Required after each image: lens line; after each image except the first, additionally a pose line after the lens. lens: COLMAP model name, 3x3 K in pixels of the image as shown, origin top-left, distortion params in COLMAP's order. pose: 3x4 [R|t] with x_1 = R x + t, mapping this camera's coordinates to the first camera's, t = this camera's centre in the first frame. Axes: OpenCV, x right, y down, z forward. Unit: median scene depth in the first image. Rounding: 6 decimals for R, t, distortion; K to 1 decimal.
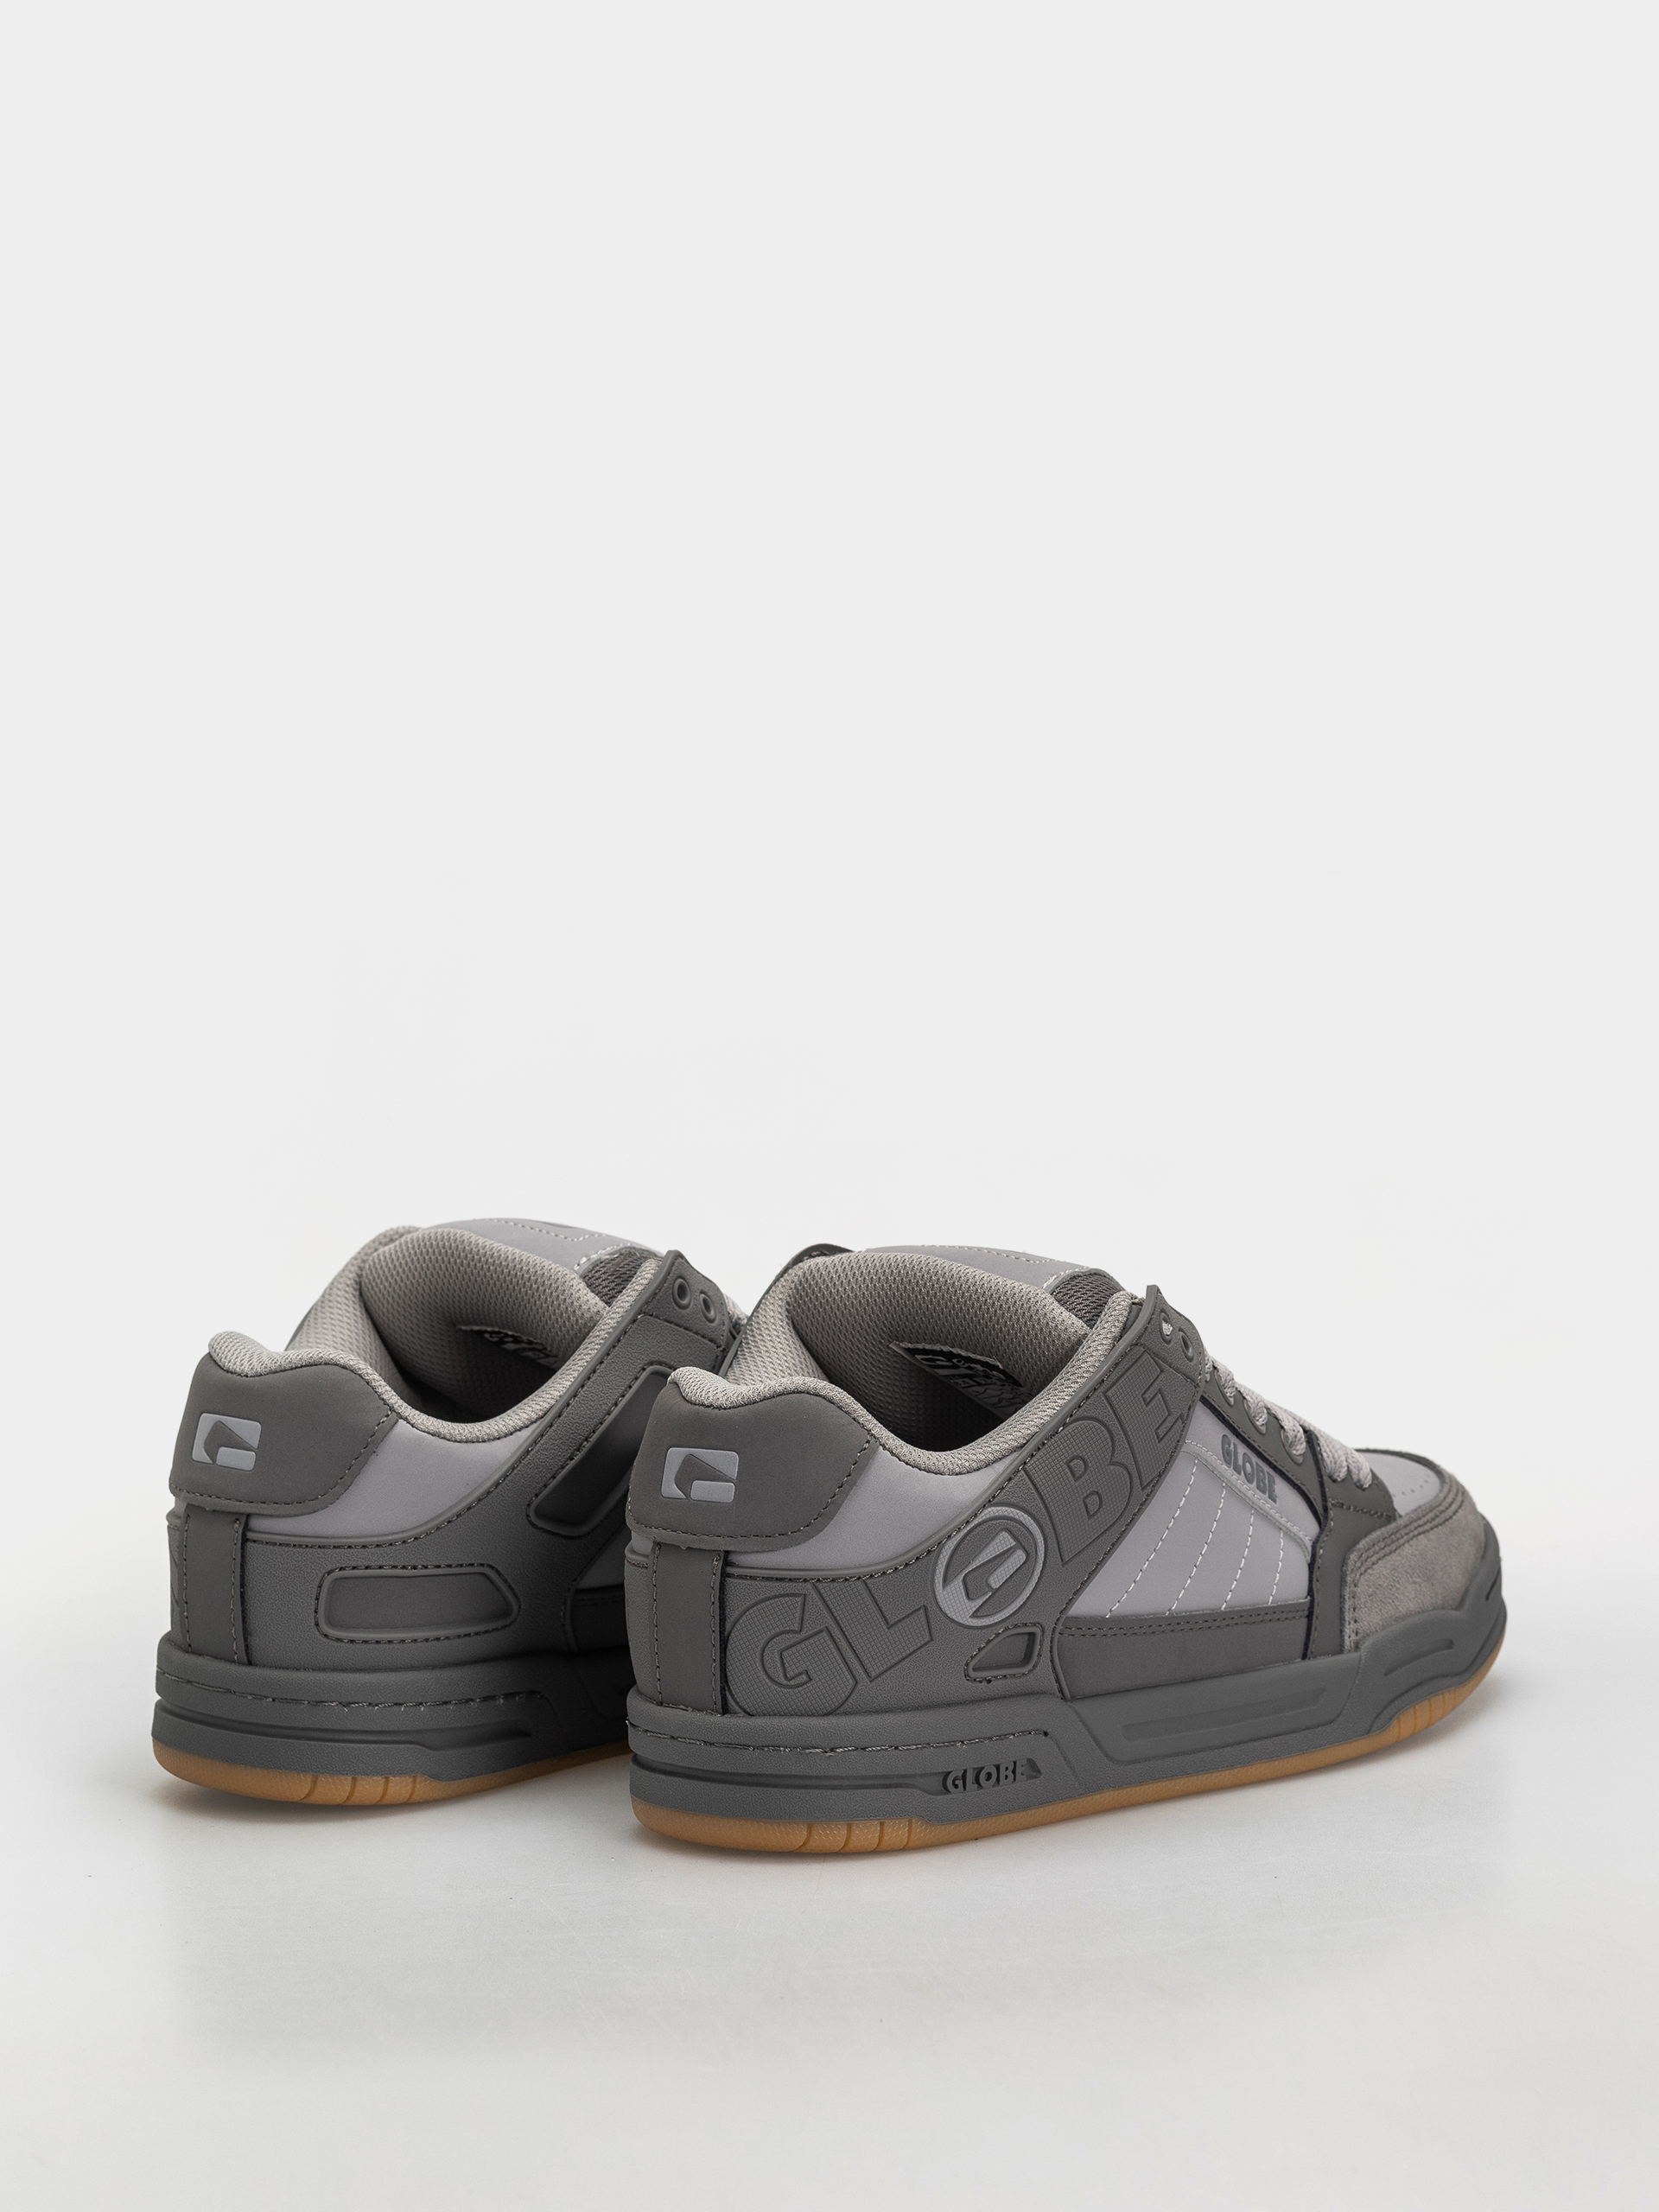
lens RADIAL K [[6840.6, 0, 829.5], [0, 6840.6, 1106.0], [0, 0, 1]] dist [0.091235, -1.080880]
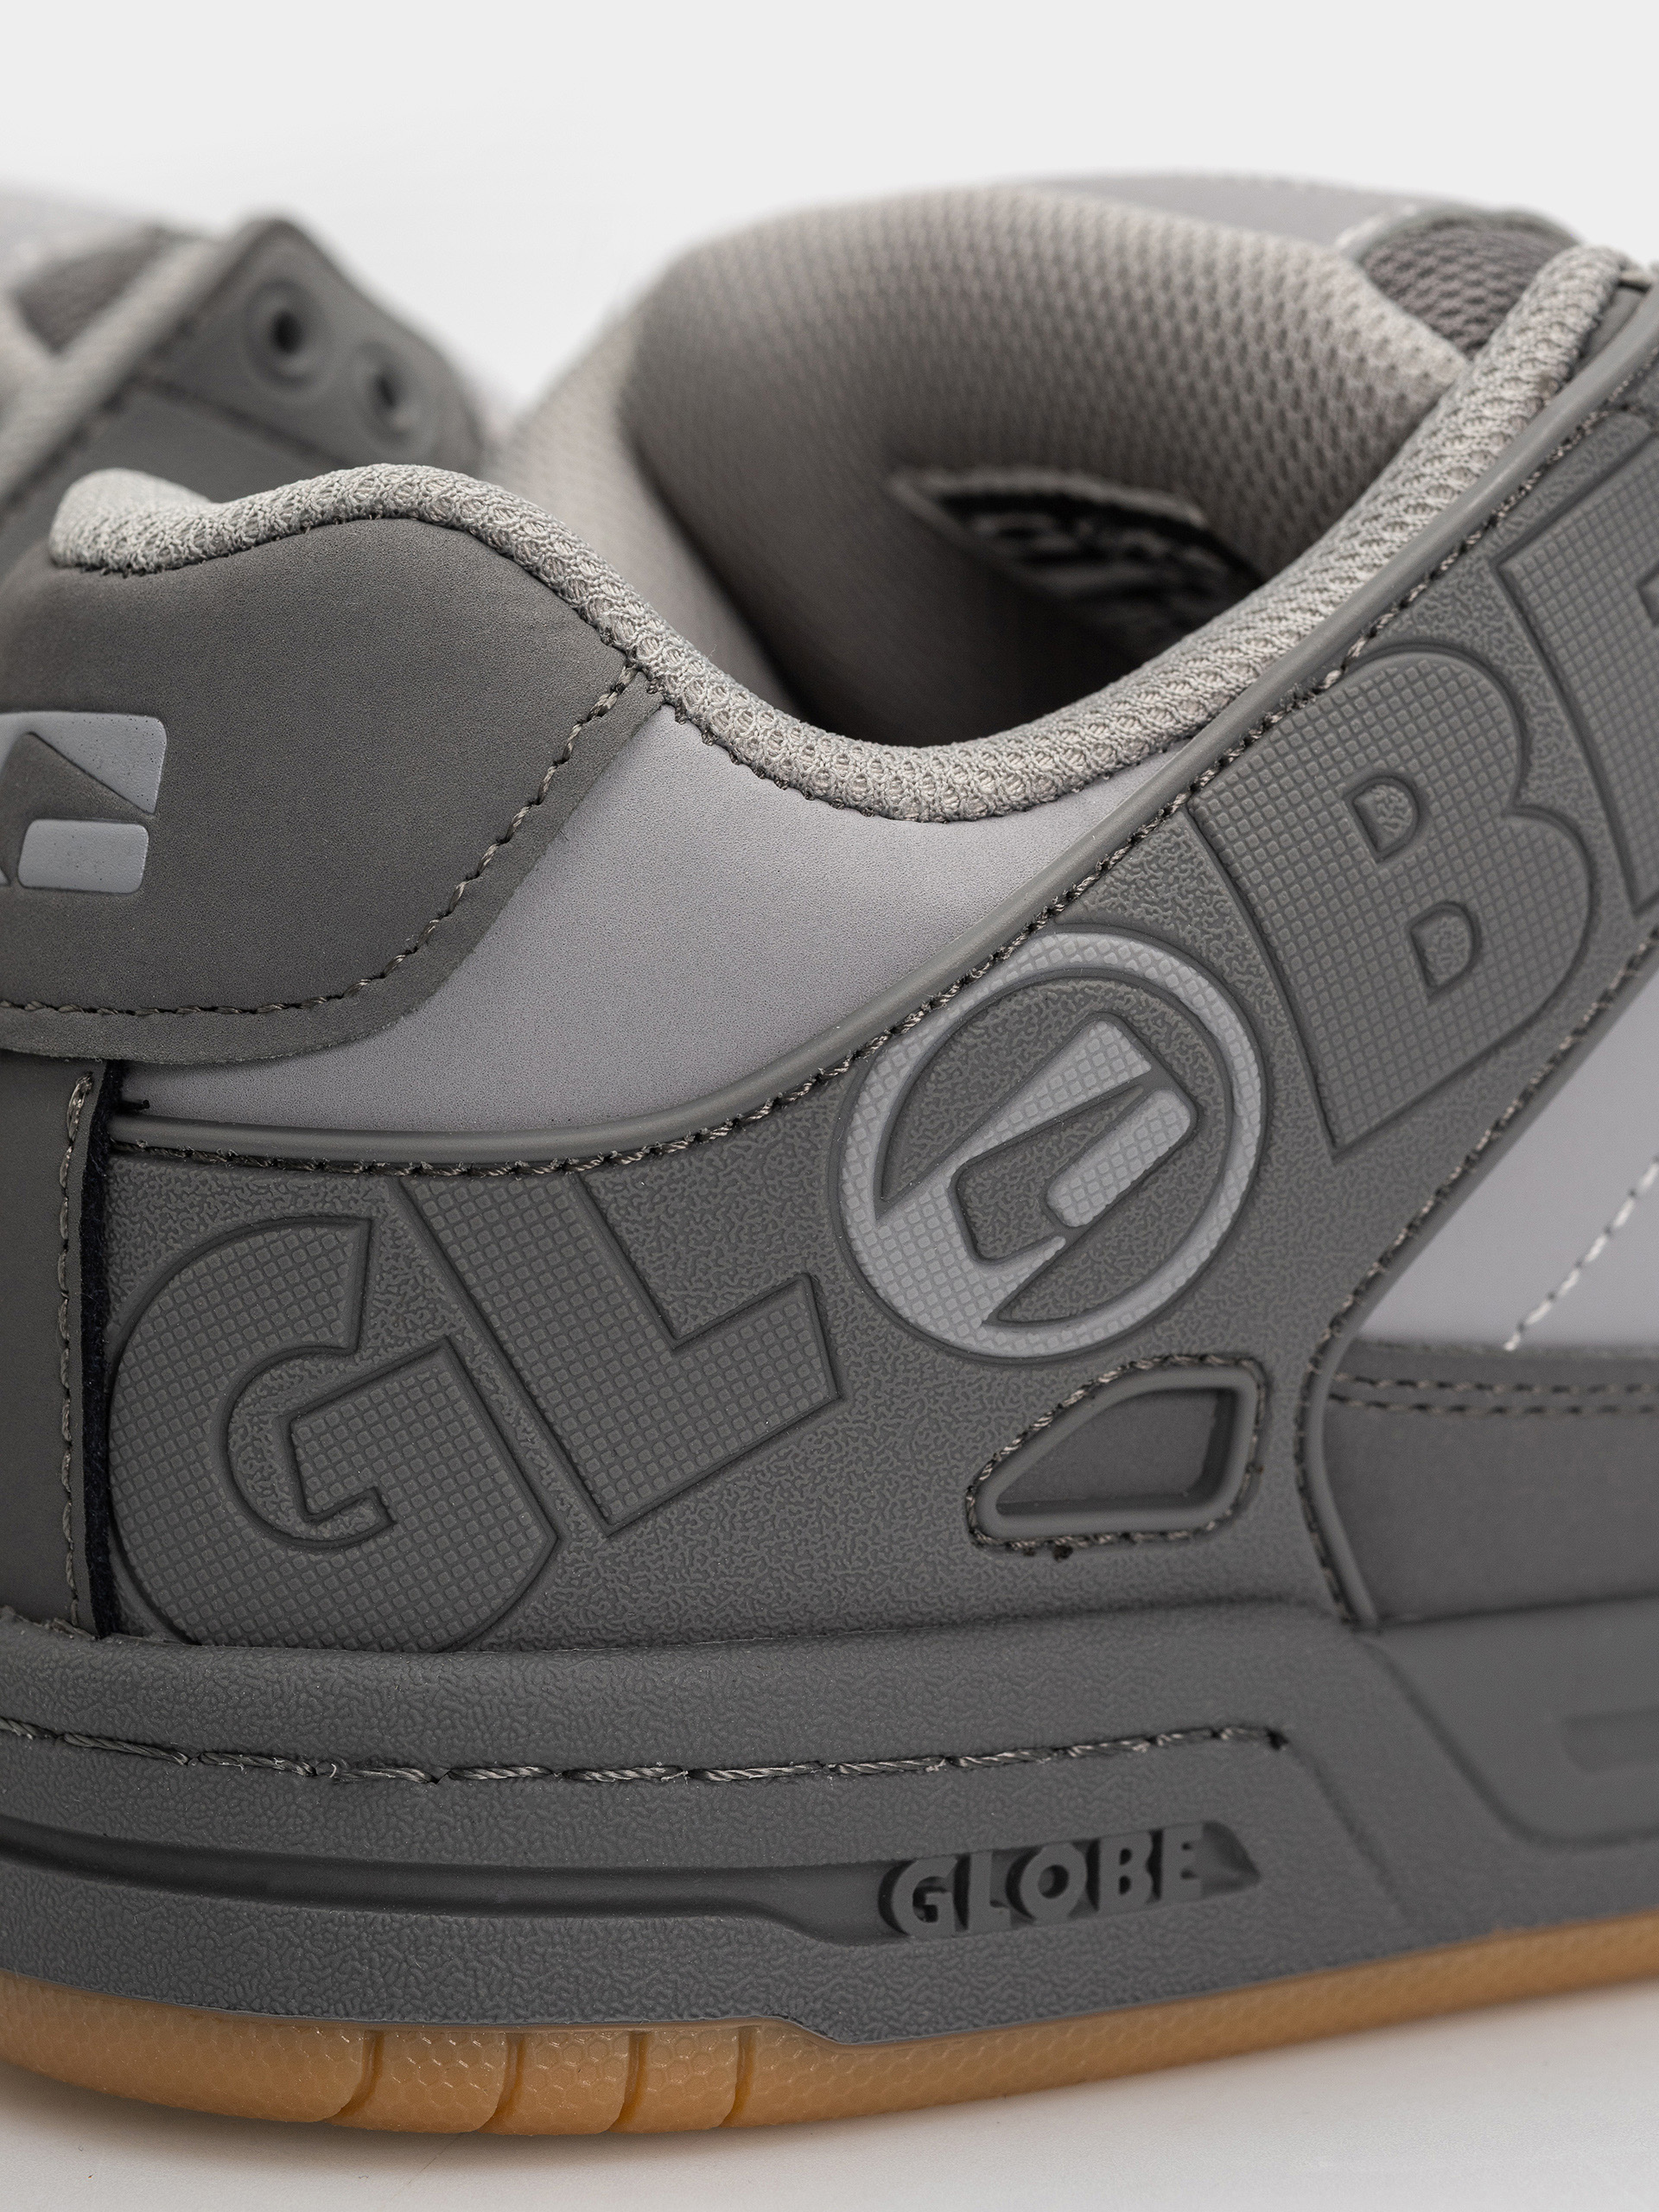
lens RADIAL K [[6840.6, 0, 829.5], [0, 6840.6, 1106.0], [0, 0, 1]] dist [0.091235, -1.080880]
pose [[0.987774, 0.022430, -0.154268, 0.057934], [-0.020269, 0.999673, 0.015562, 0.061449], [0.154566, -0.012245, 0.987907, 0.718980]]
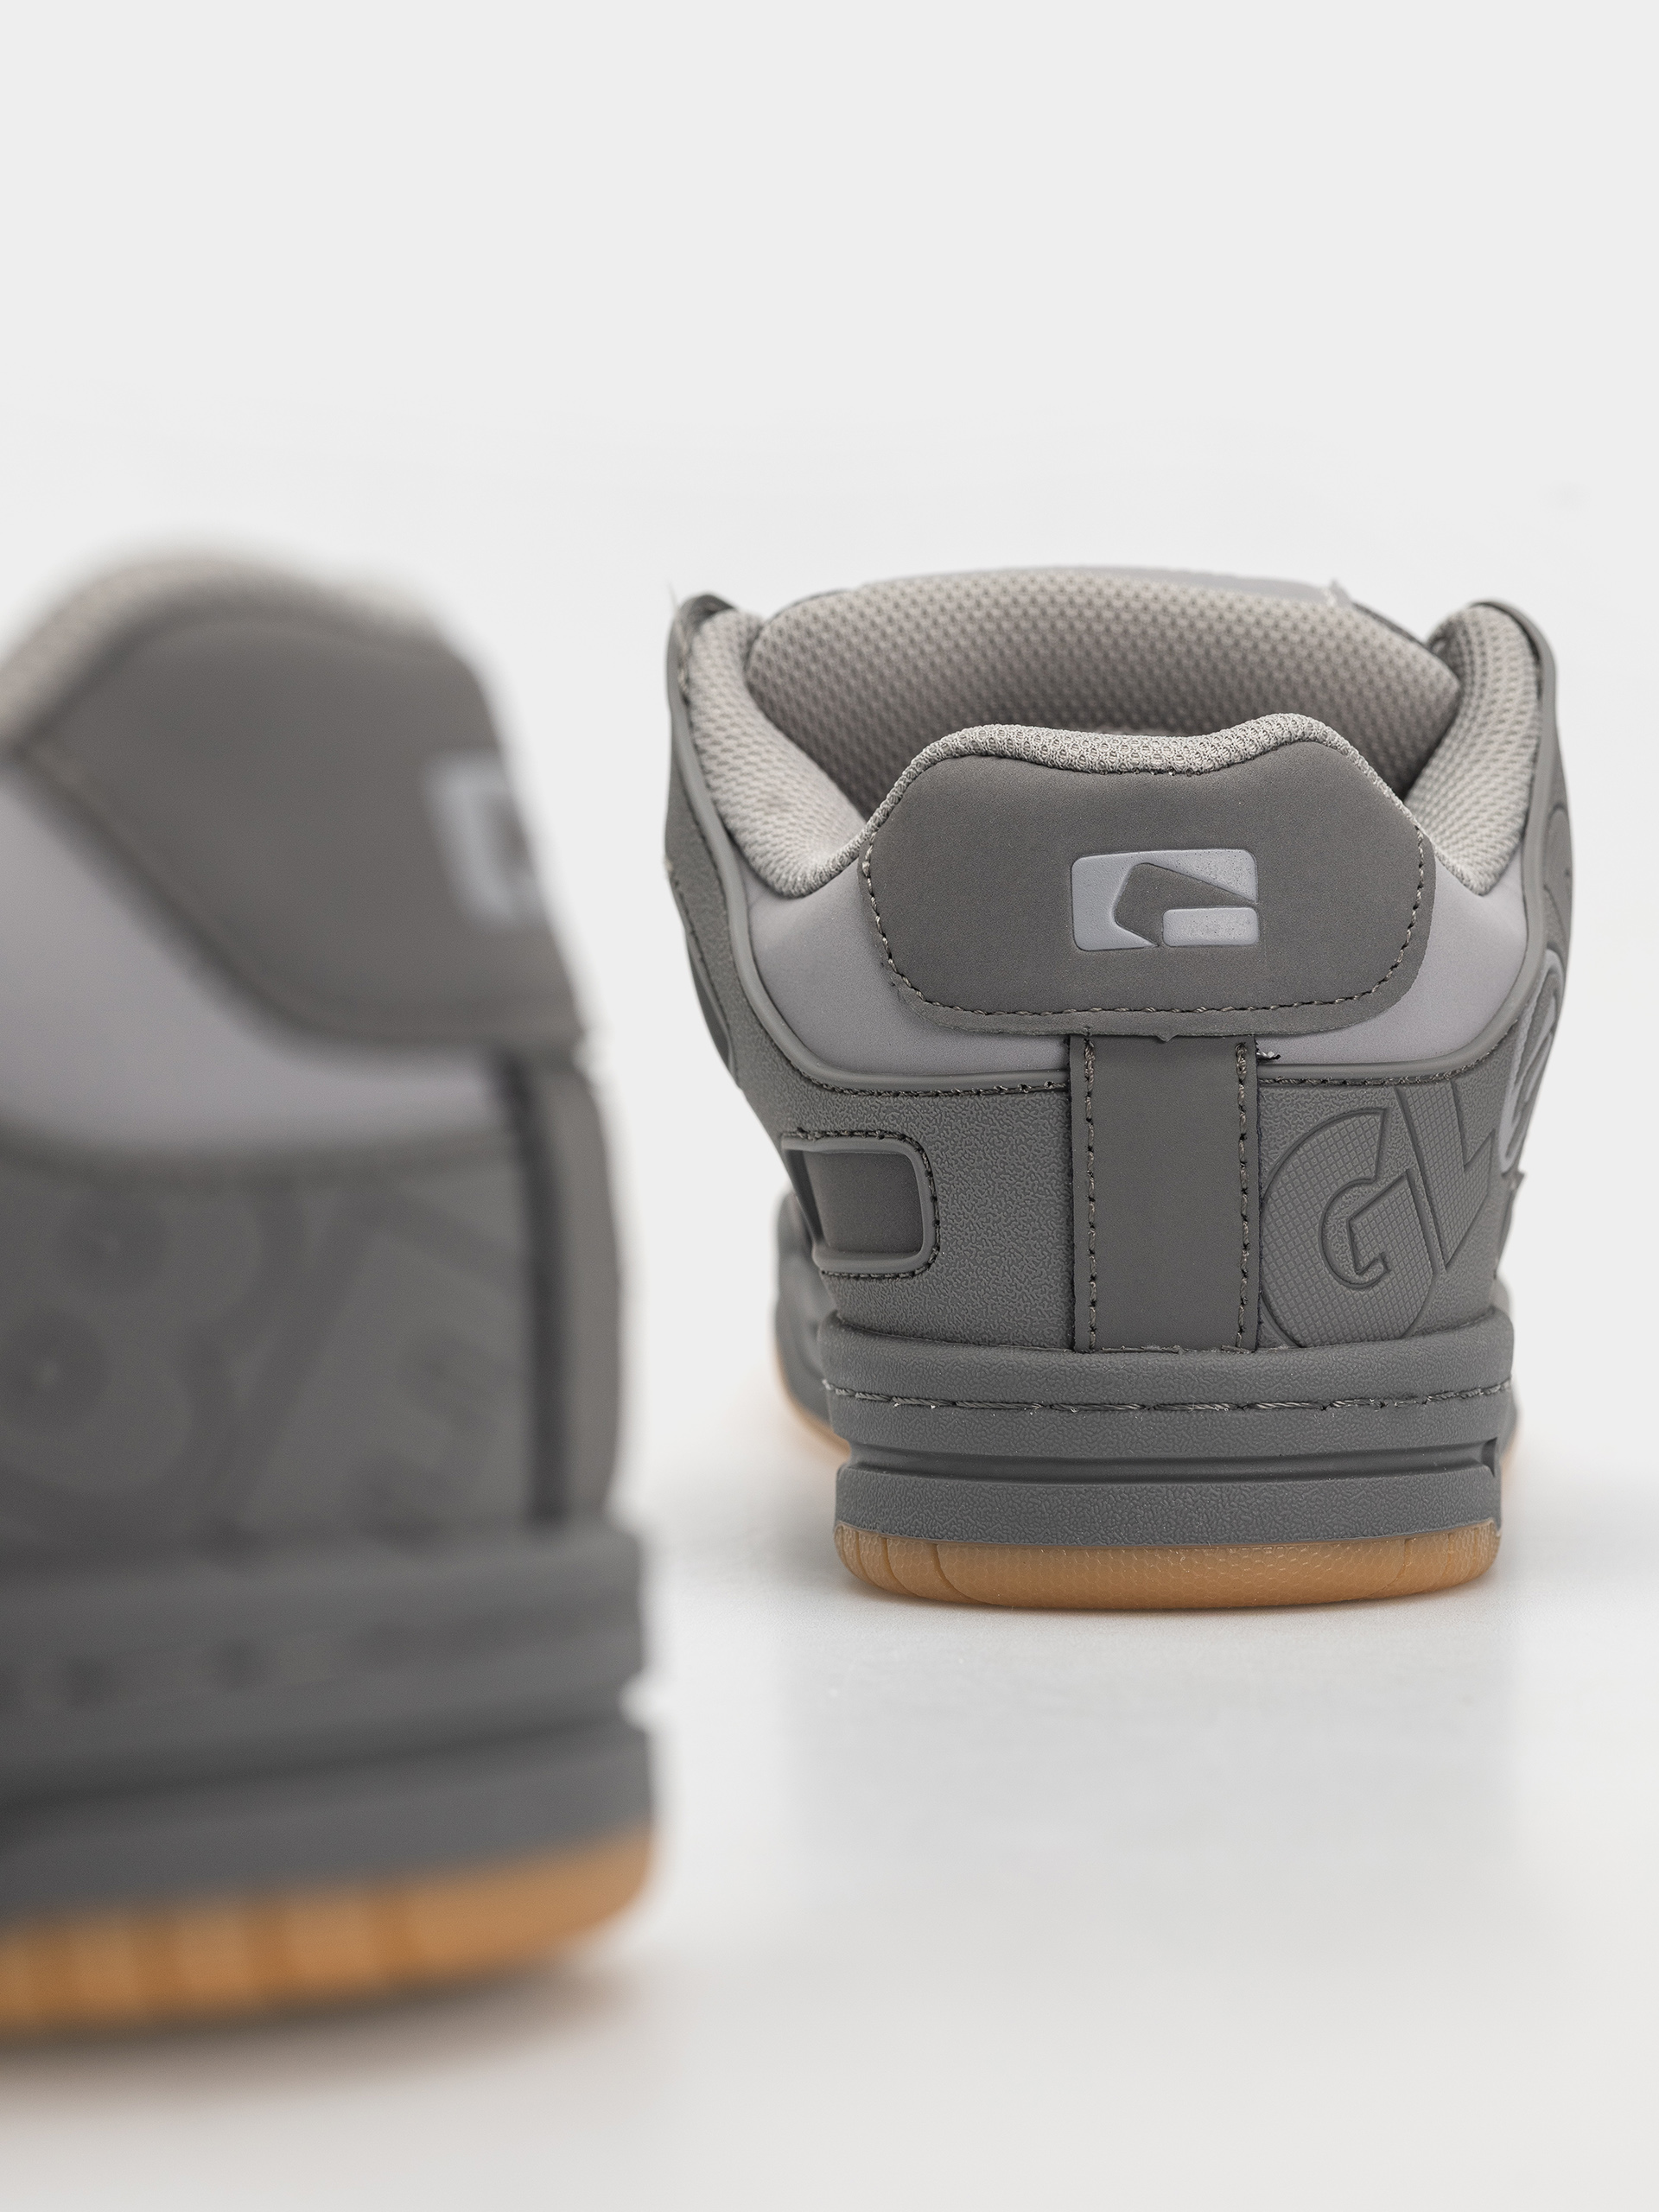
lens RADIAL K [[6840.6, 0, 829.5], [0, 6840.6, 1106.0], [0, 0, 1]] dist [0.091235, -1.080880]
pose [[0.742443, -0.032305, 0.669130, -0.388933], [0.064459, 0.997647, -0.023356, 0.080108], [-0.666801, 0.060472, 0.742779, 0.627806]]
